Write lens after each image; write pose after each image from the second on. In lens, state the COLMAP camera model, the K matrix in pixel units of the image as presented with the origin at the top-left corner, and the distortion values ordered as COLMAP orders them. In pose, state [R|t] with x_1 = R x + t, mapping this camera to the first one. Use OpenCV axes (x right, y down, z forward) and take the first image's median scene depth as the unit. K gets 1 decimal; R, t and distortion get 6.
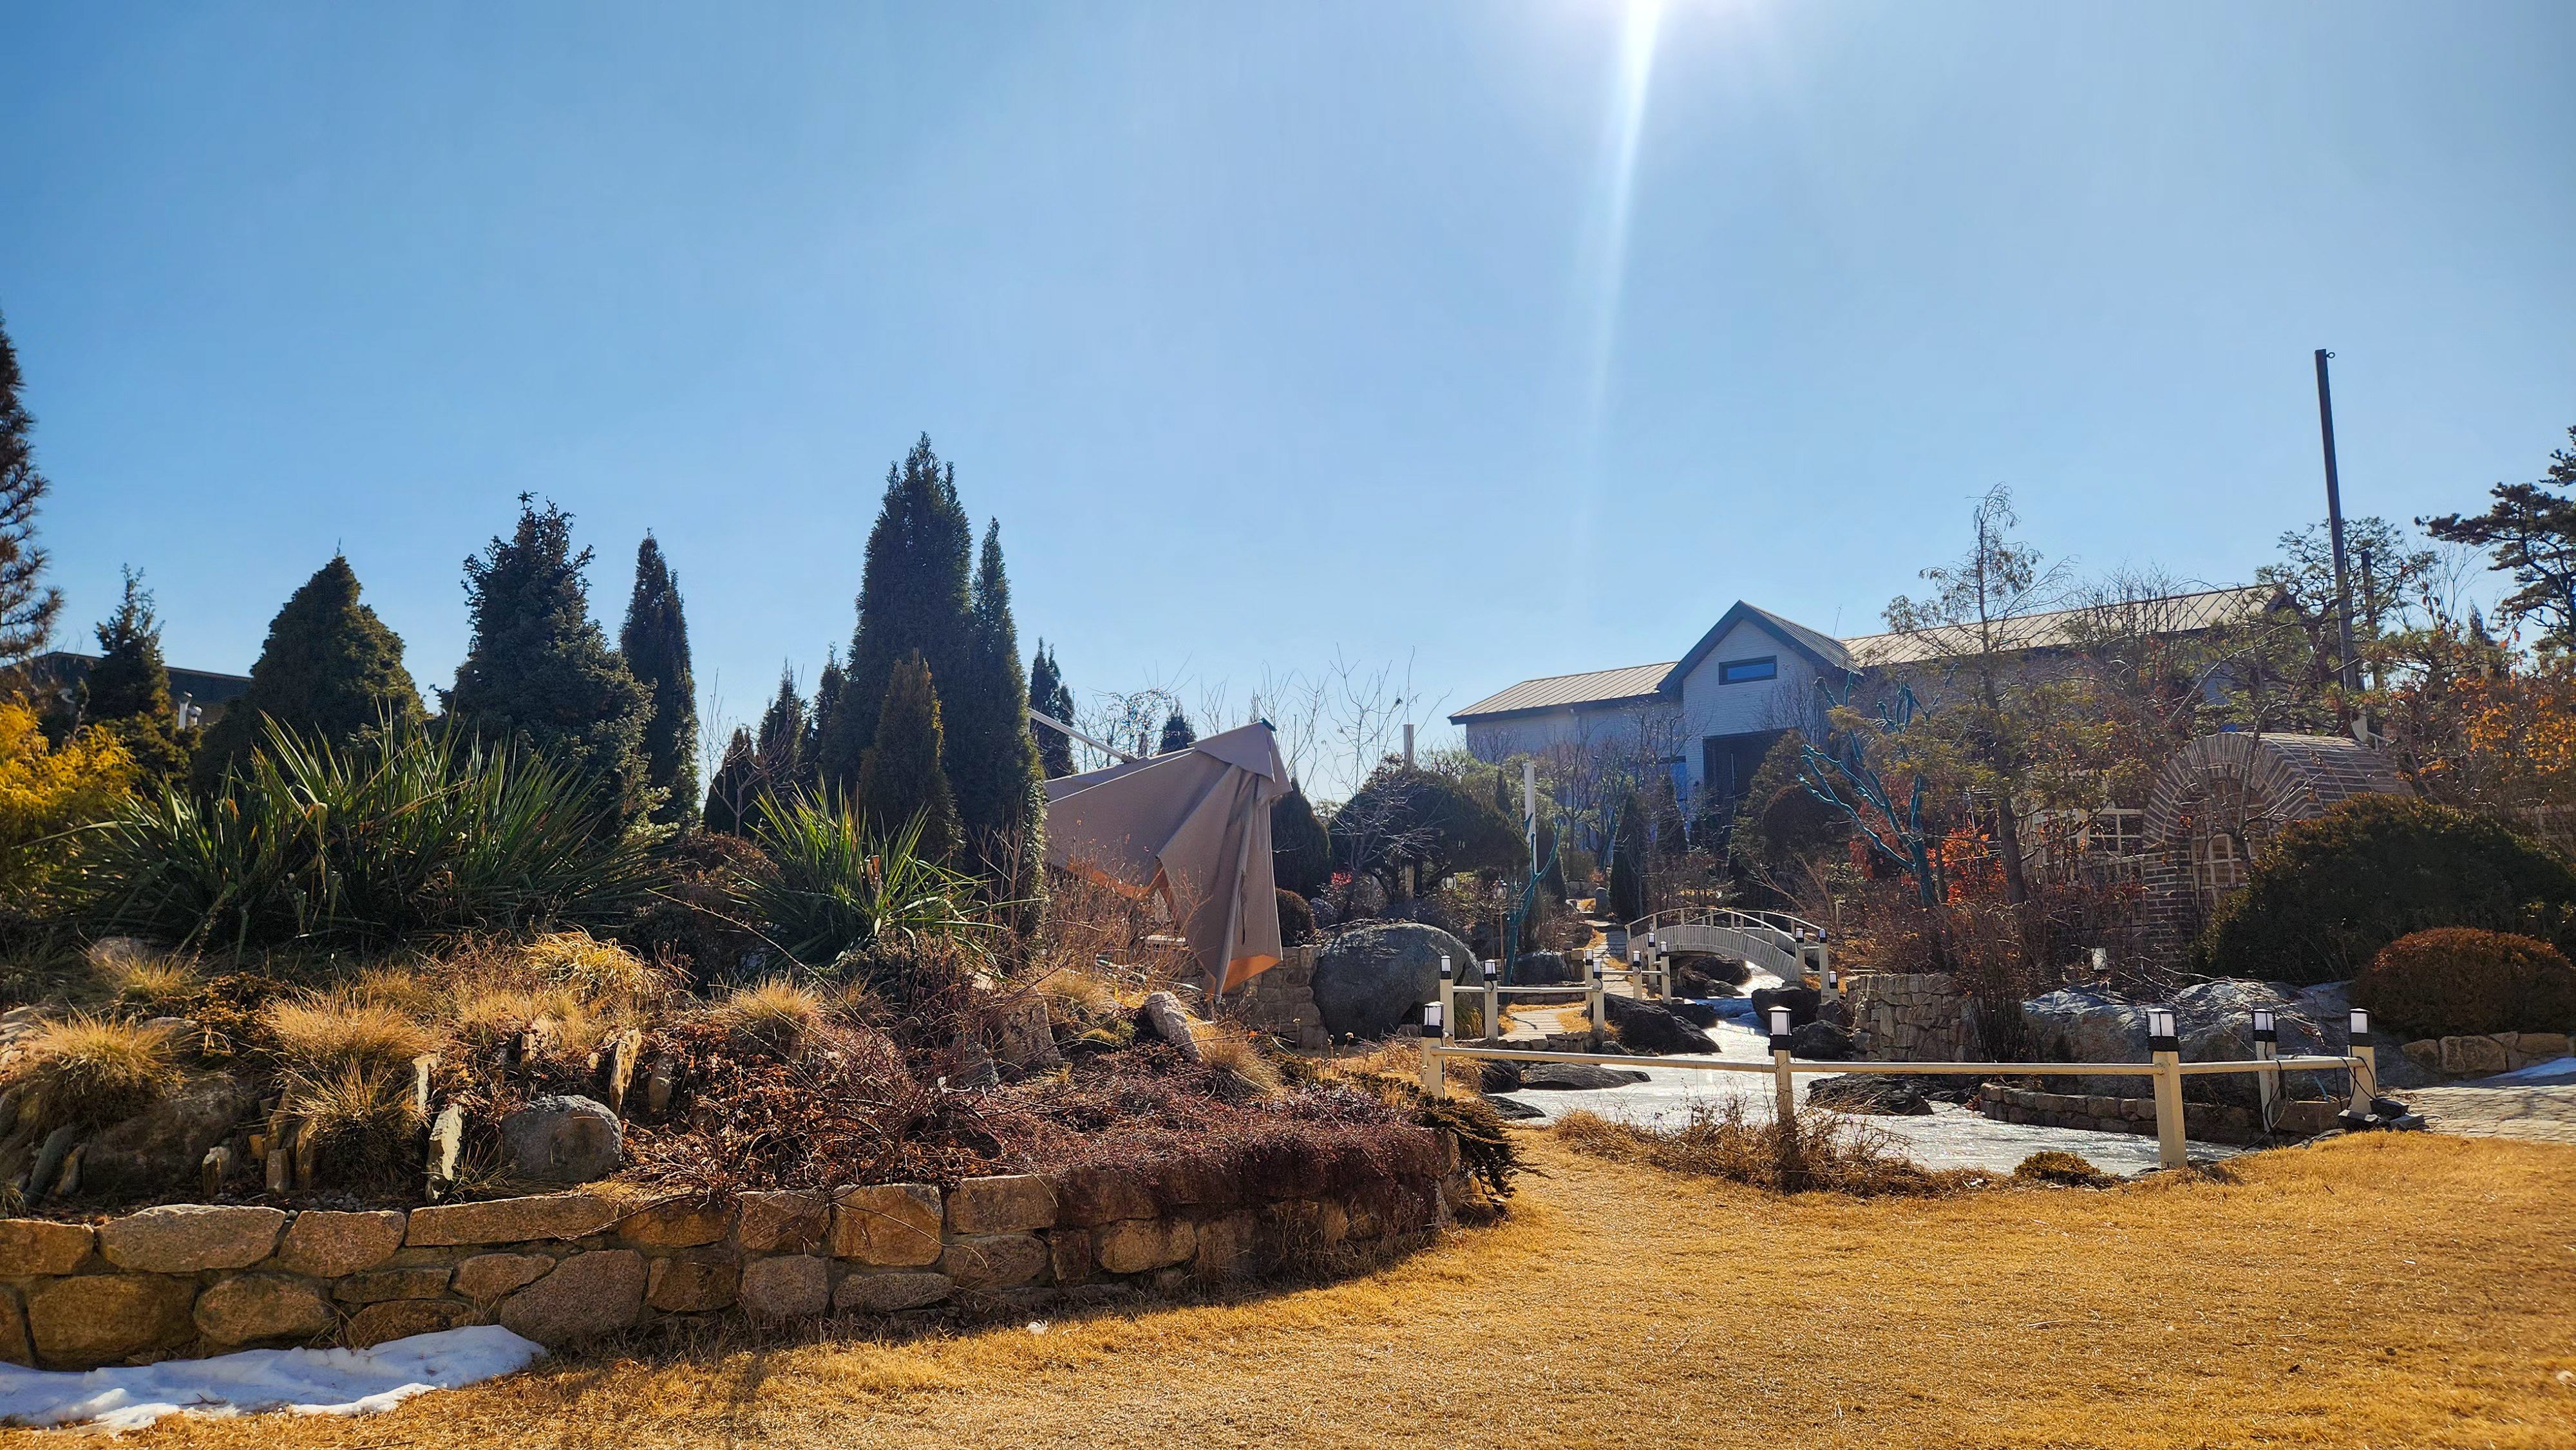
lens RADIAL K [[1790.3, 0, 1277.8], [0, 1790.3, 724.8], [0, 0, 1]] dist [0.039984, -0.000763]
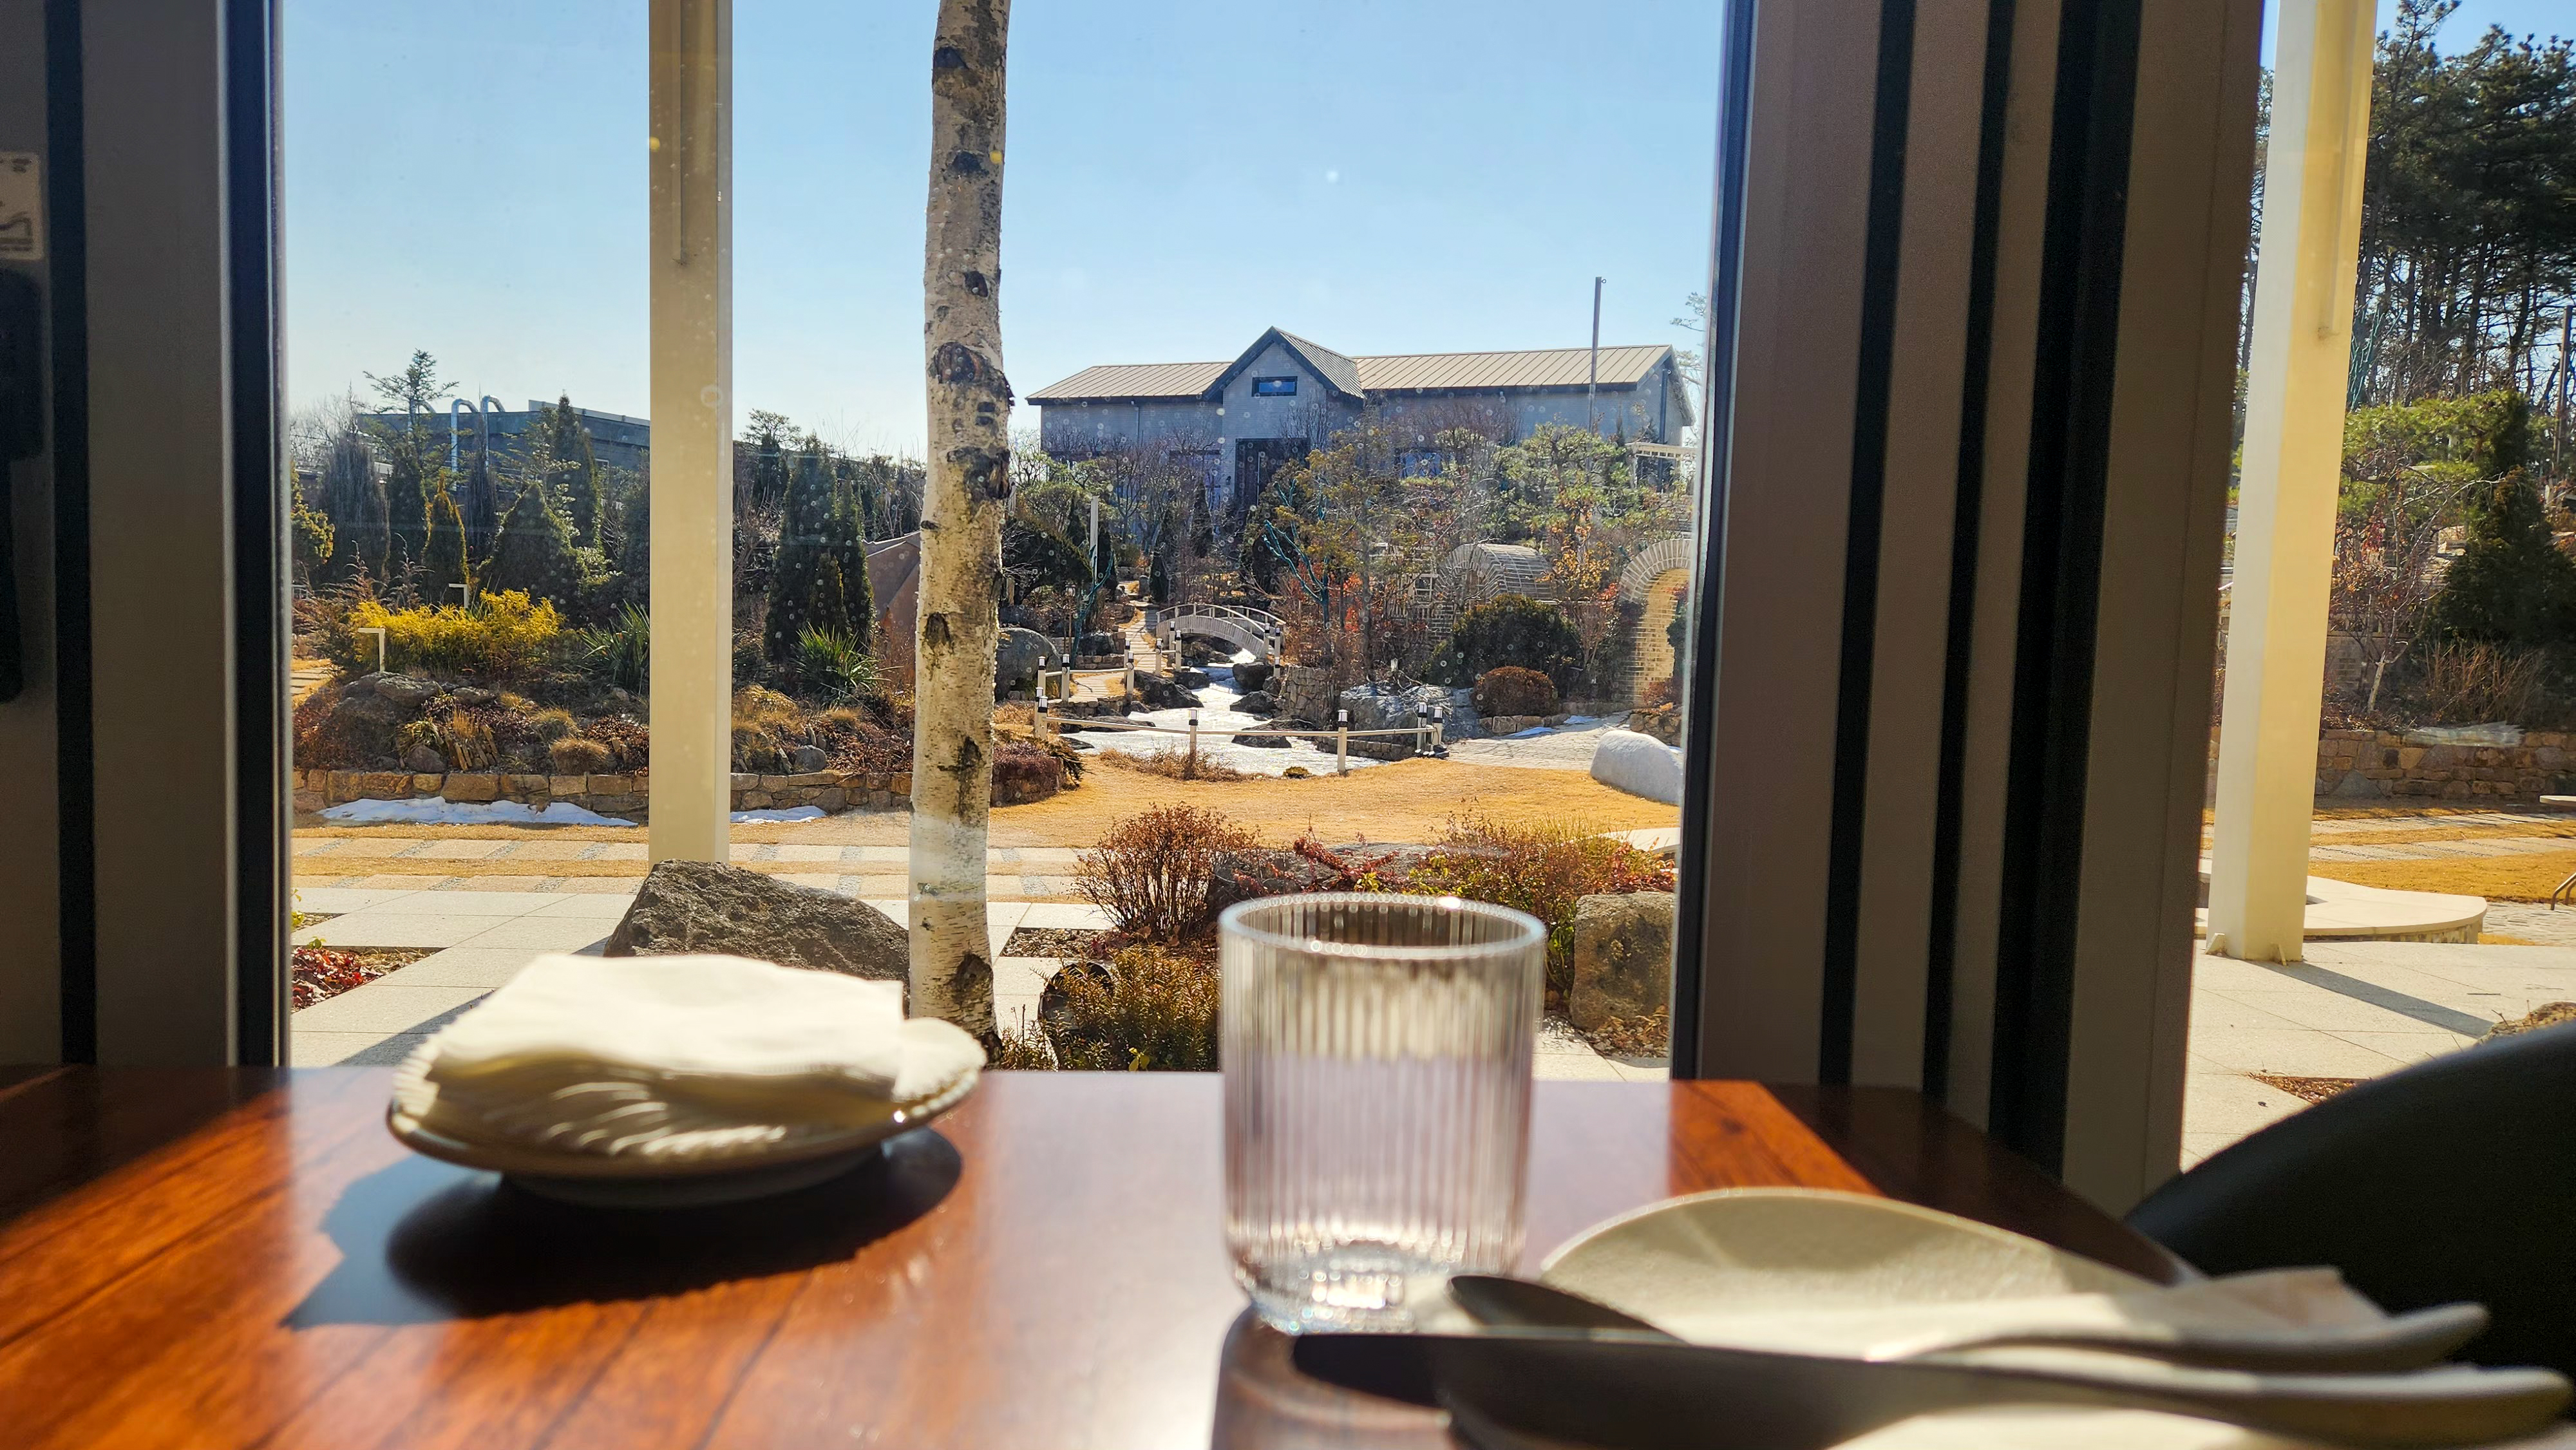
lens RADIAL K [[1790.3, 0, 1287.1], [0, 1790.3, 725.8], [0, 0, 1]] dist [0.039984, -0.000763]
pose [[0.968277, 0.014993, 0.249429, -0.073352], [-0.066689, 0.977497, 0.200128, -0.113898], [-0.240815, -0.210414, 0.947488, -0.484866]]
